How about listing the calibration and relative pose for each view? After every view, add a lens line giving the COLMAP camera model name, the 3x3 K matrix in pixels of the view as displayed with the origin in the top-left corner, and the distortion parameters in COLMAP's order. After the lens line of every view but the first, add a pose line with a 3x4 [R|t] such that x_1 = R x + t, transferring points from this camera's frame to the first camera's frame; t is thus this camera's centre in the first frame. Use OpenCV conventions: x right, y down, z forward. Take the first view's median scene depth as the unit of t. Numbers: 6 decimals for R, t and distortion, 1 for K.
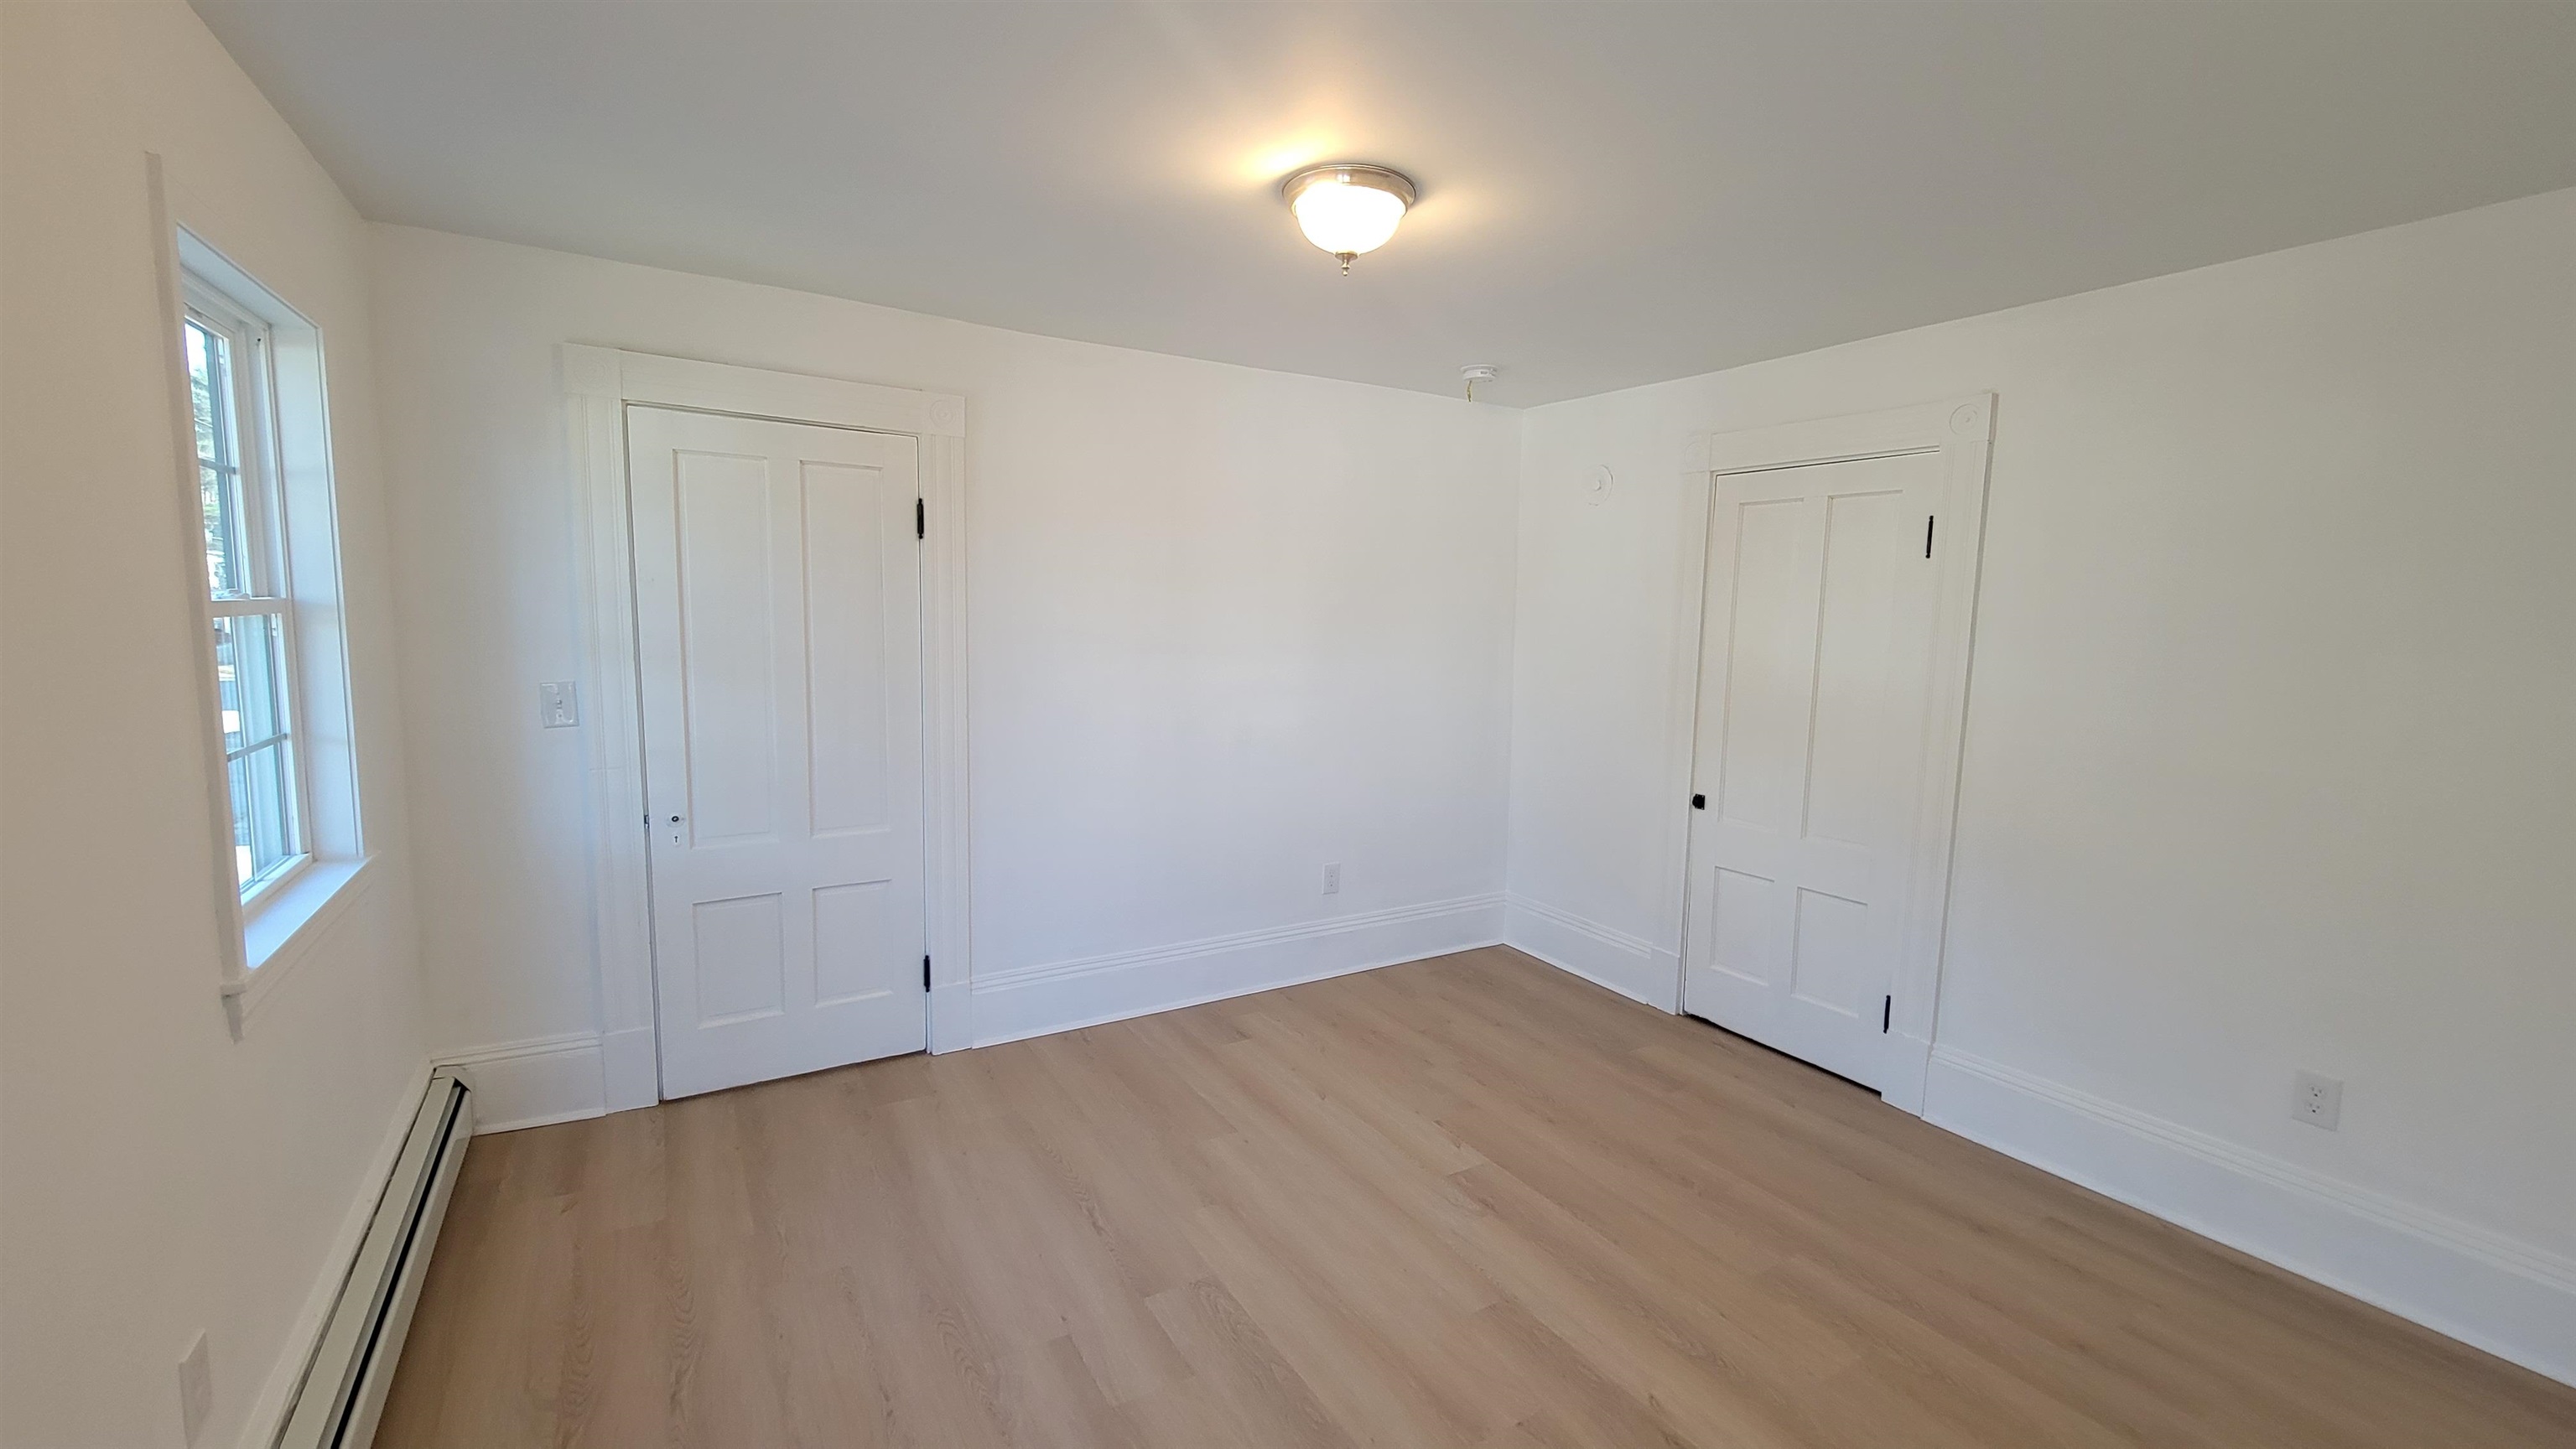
lens RADIAL K [[1045.3, 0, 1290.4], [0, 1045.3, 727.2], [0, 0, 1]] dist [-0.000812, -0.002303]
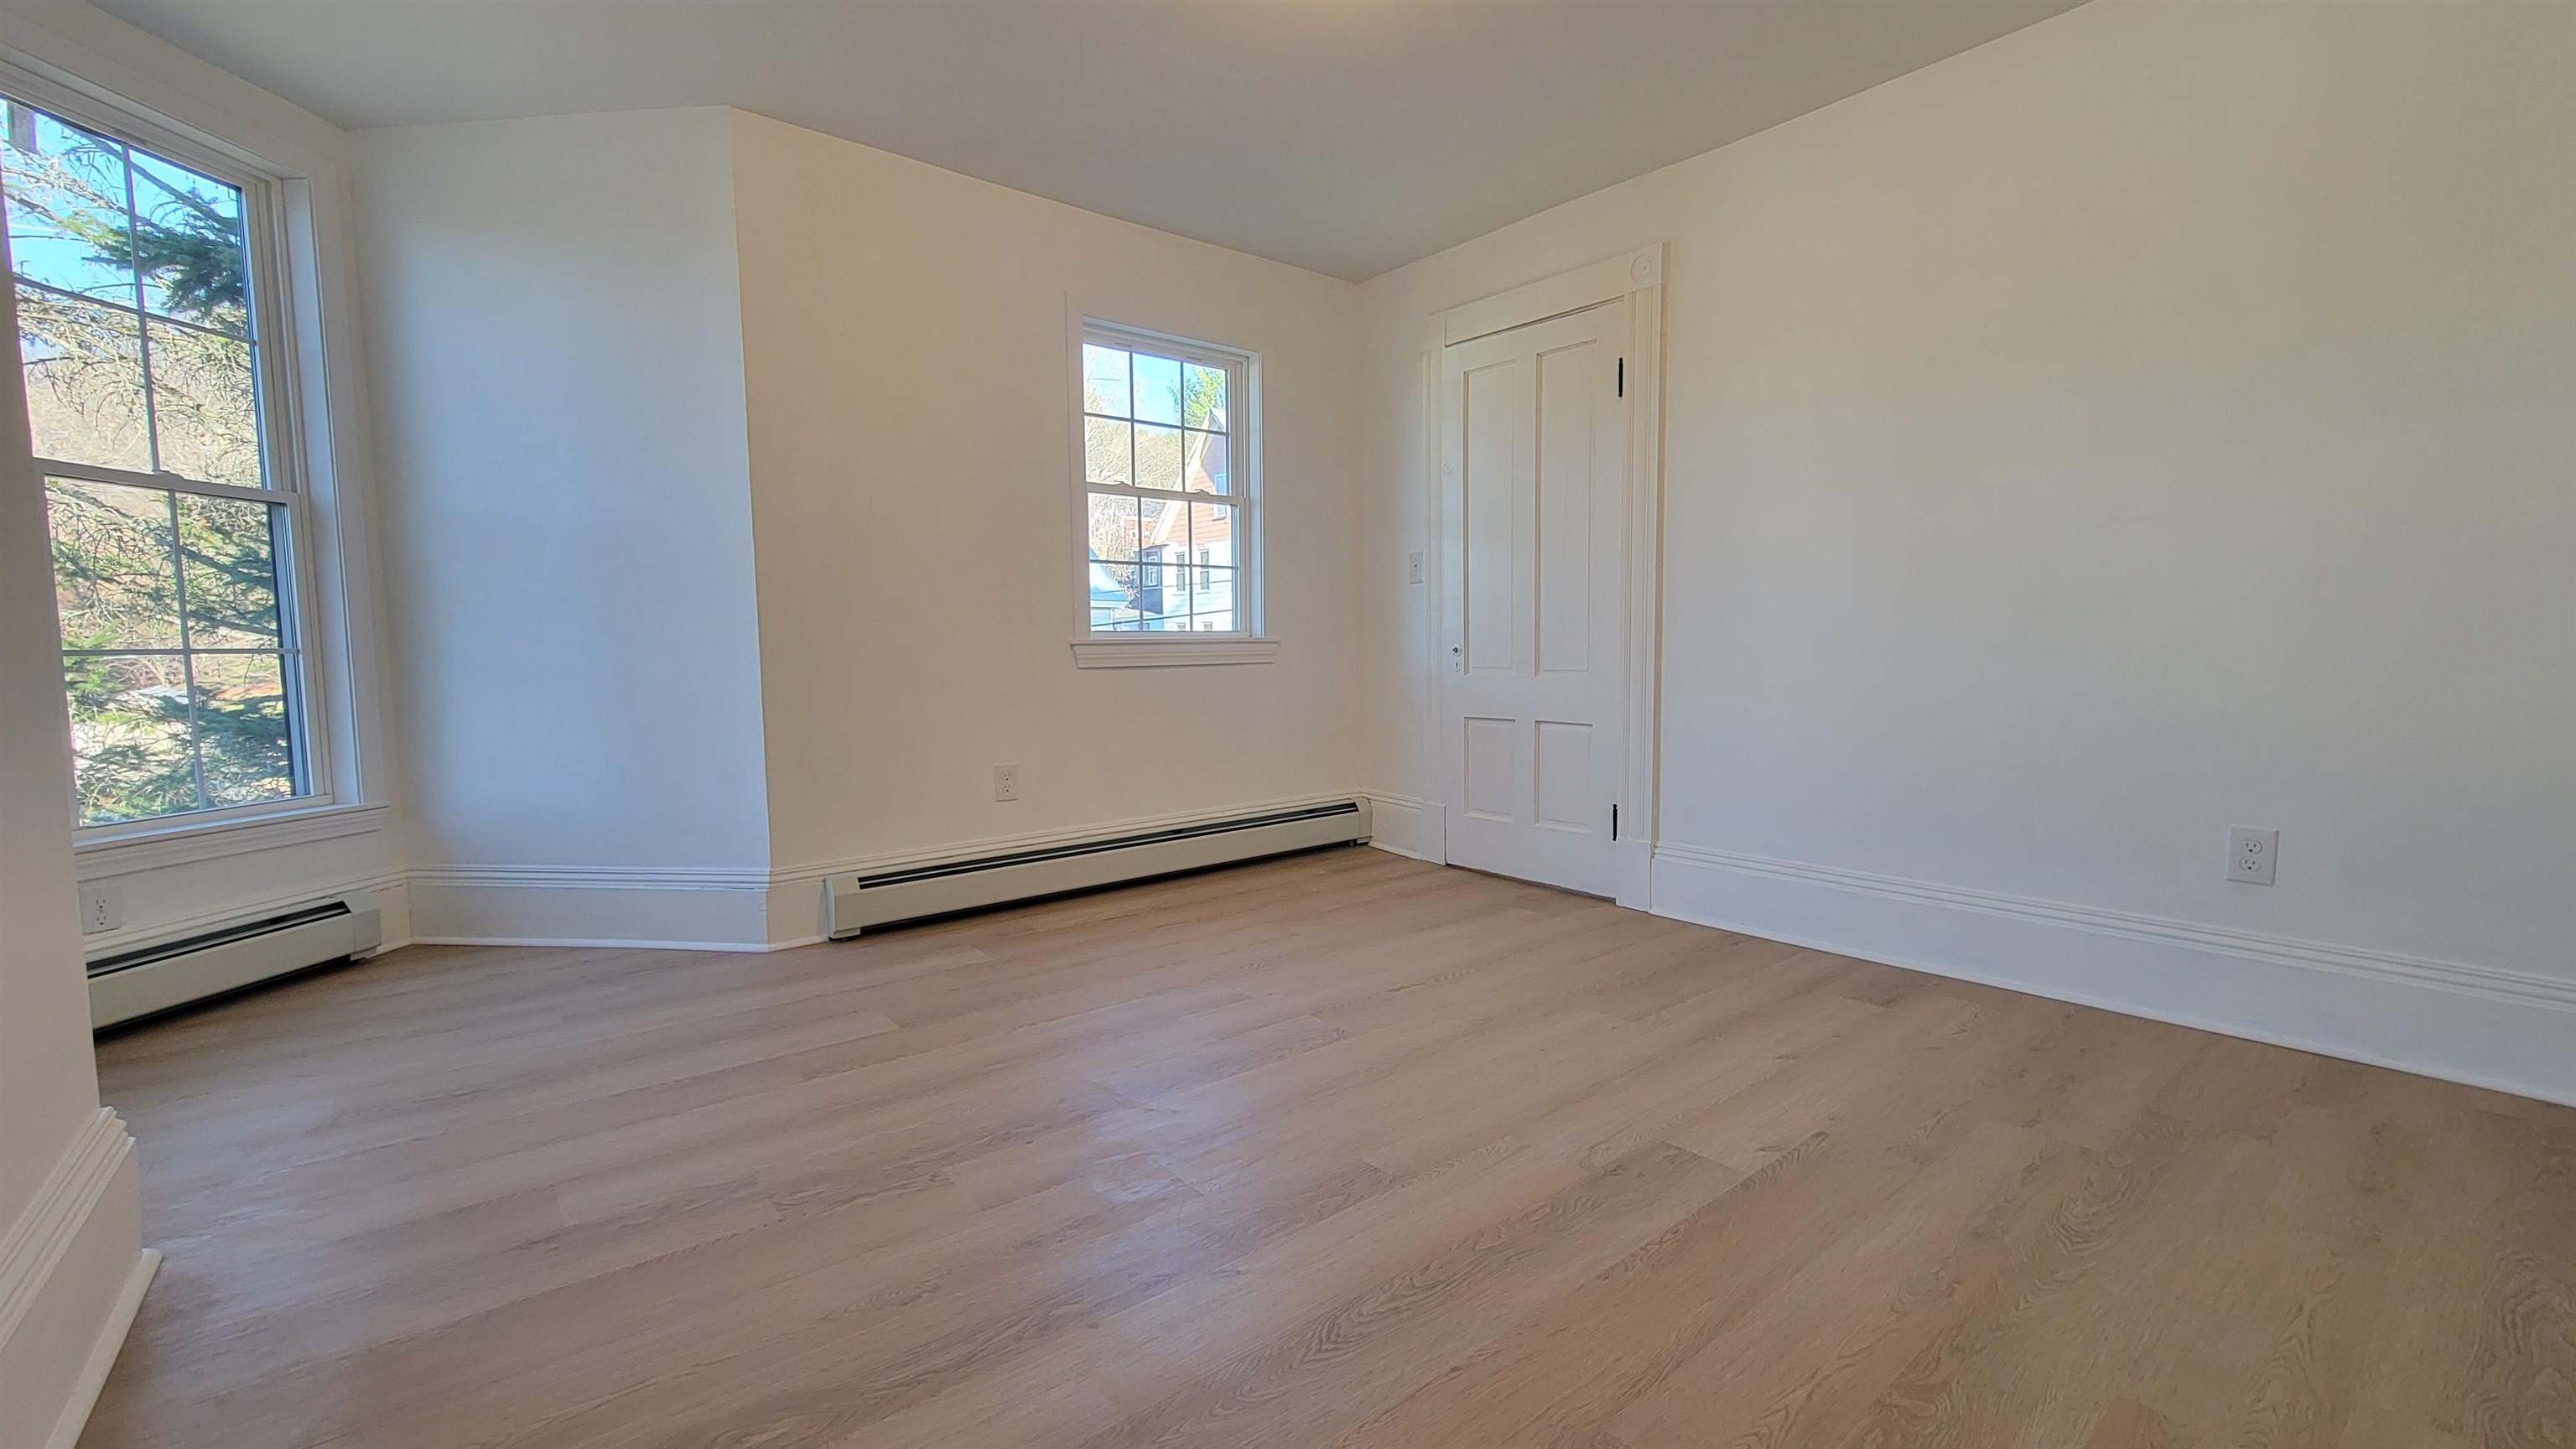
lens RADIAL K [[1045.3, 0, 1290.4], [0, 1045.3, 727.2], [0, 0, 1]] dist [-0.000812, -0.002303]
pose [[0.140007, 0.052232, -0.988772, 0.758410], [-0.103801, 0.993879, 0.037804, 0.167391], [0.984695, 0.097342, 0.144572, 0.644750]]
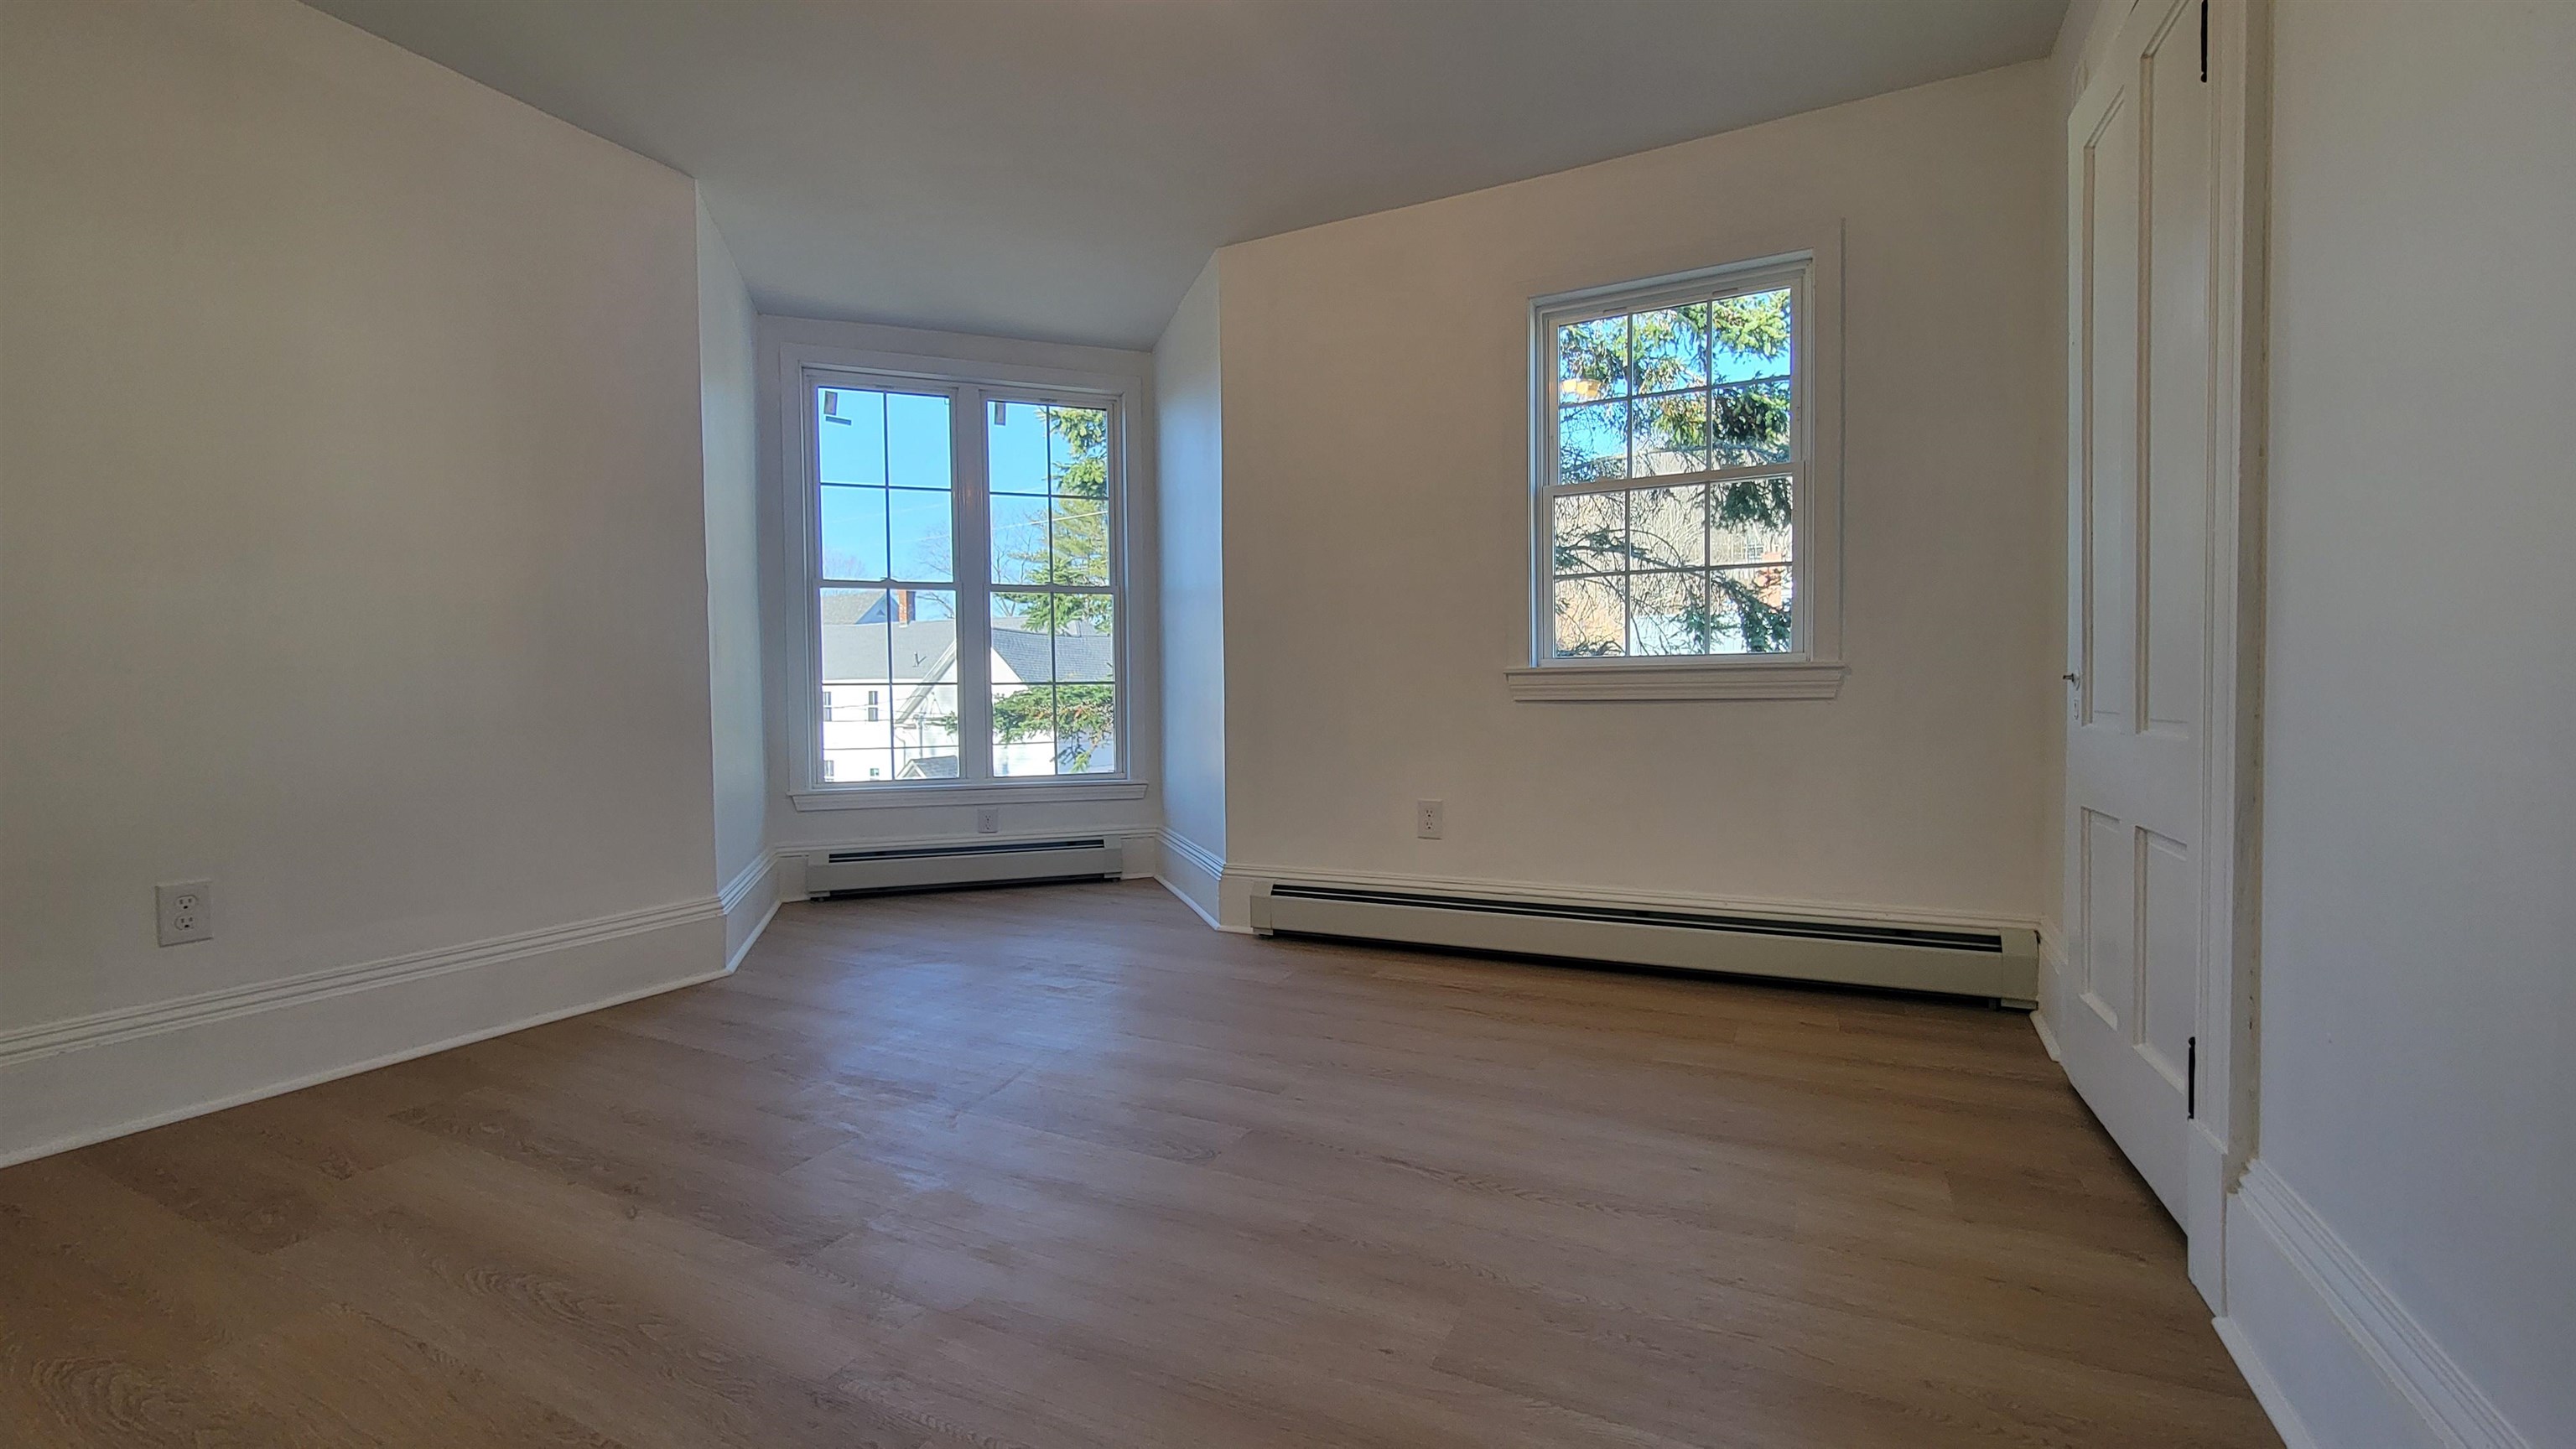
lens RADIAL K [[1045.3, 0, 1290.4], [0, 1045.3, 727.2], [0, 0, 1]] dist [-0.000812, -0.002303]
pose [[-0.845500, 0.009152, -0.533897, 0.249470], [-0.067500, 0.990000, 0.123867, 0.074184], [0.529692, 0.140768, -0.836428, 1.398784]]
